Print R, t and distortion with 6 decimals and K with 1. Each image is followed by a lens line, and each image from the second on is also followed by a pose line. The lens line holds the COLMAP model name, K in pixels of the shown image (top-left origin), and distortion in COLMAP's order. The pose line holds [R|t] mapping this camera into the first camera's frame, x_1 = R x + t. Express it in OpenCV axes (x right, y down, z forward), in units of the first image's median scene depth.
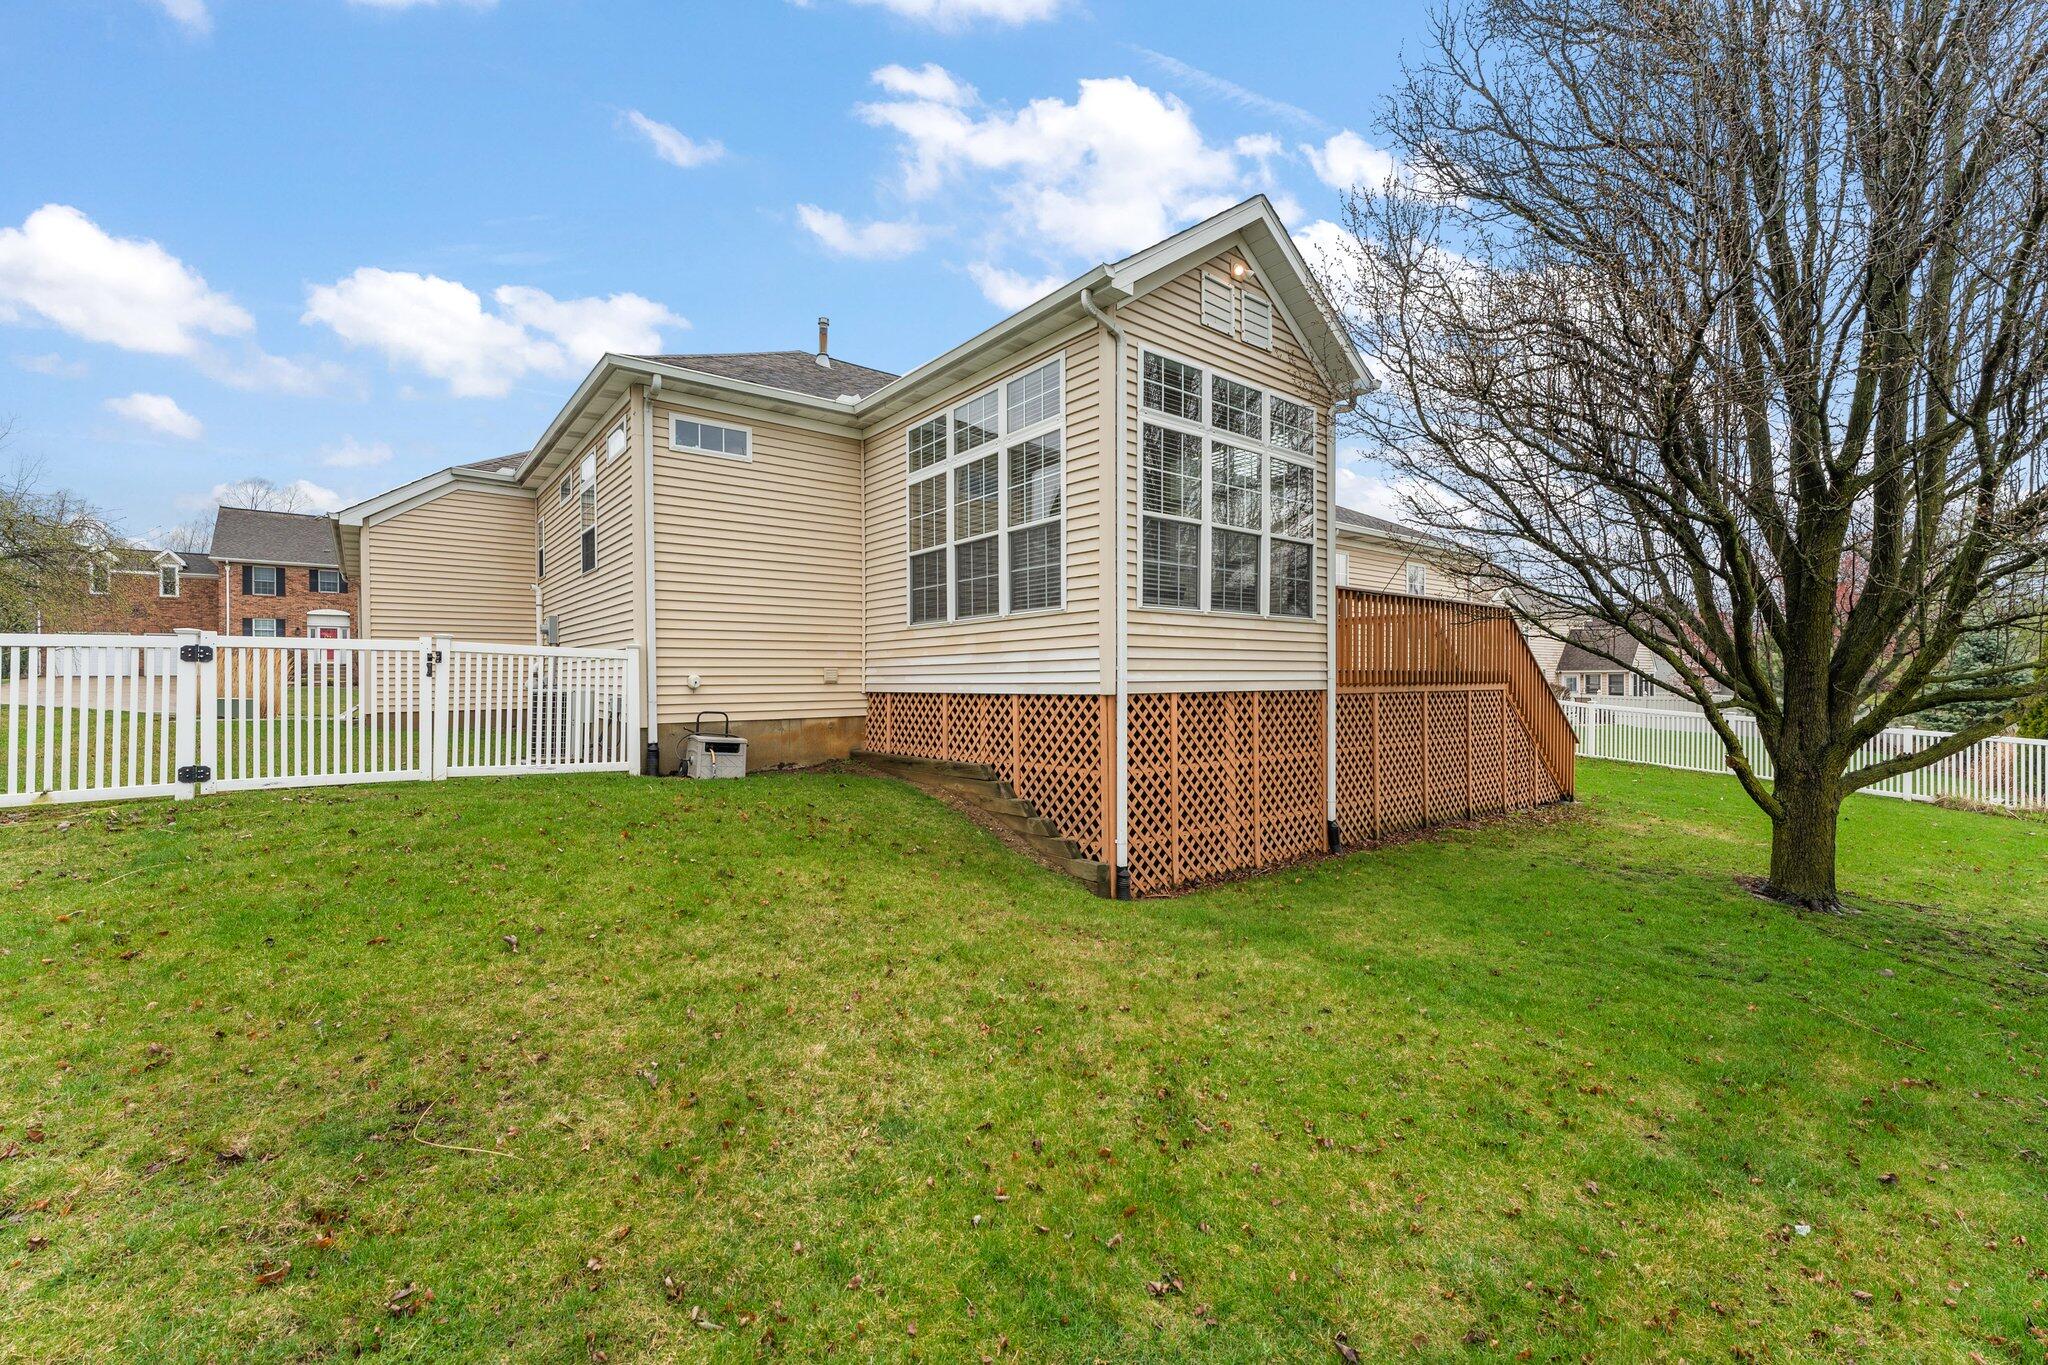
lens RADIAL K [[858.6, 0, 1016.6], [0, 858.6, 683.9], [0, 0, 1]] dist [0.001462, -0.000614]
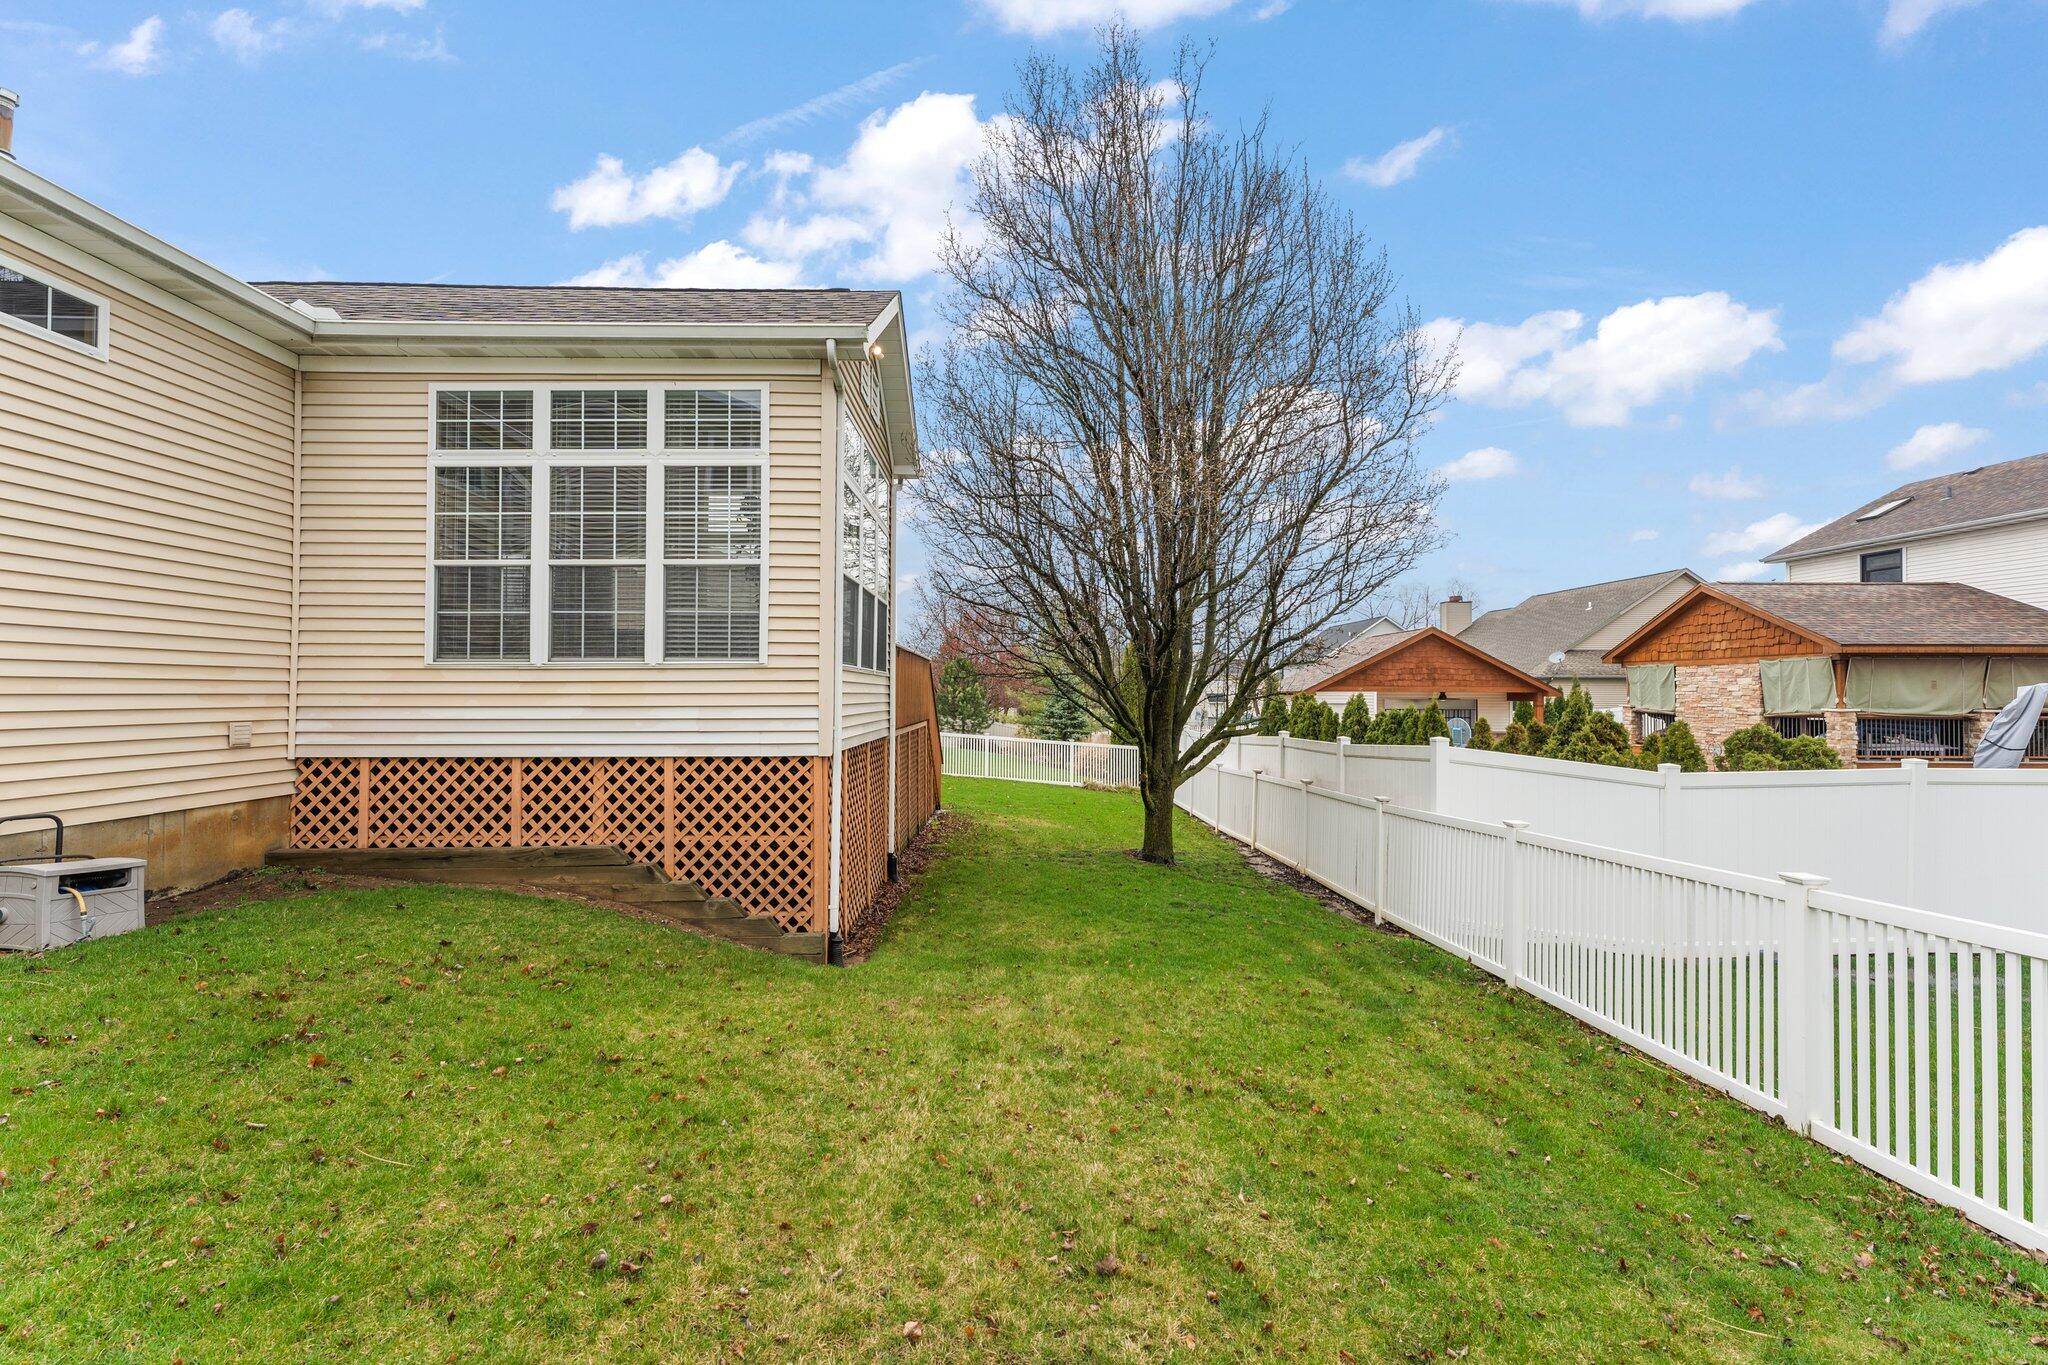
lens RADIAL K [[858.6, 0, 1016.2], [0, 858.6, 681.8], [0, 0, 1]] dist [0.001462, -0.000614]
pose [[0.584910, 0.017590, 0.810907, -0.519643], [-0.001762, 0.999790, -0.020416, -0.048541], [-0.811096, 0.010513, 0.584819, 0.245051]]
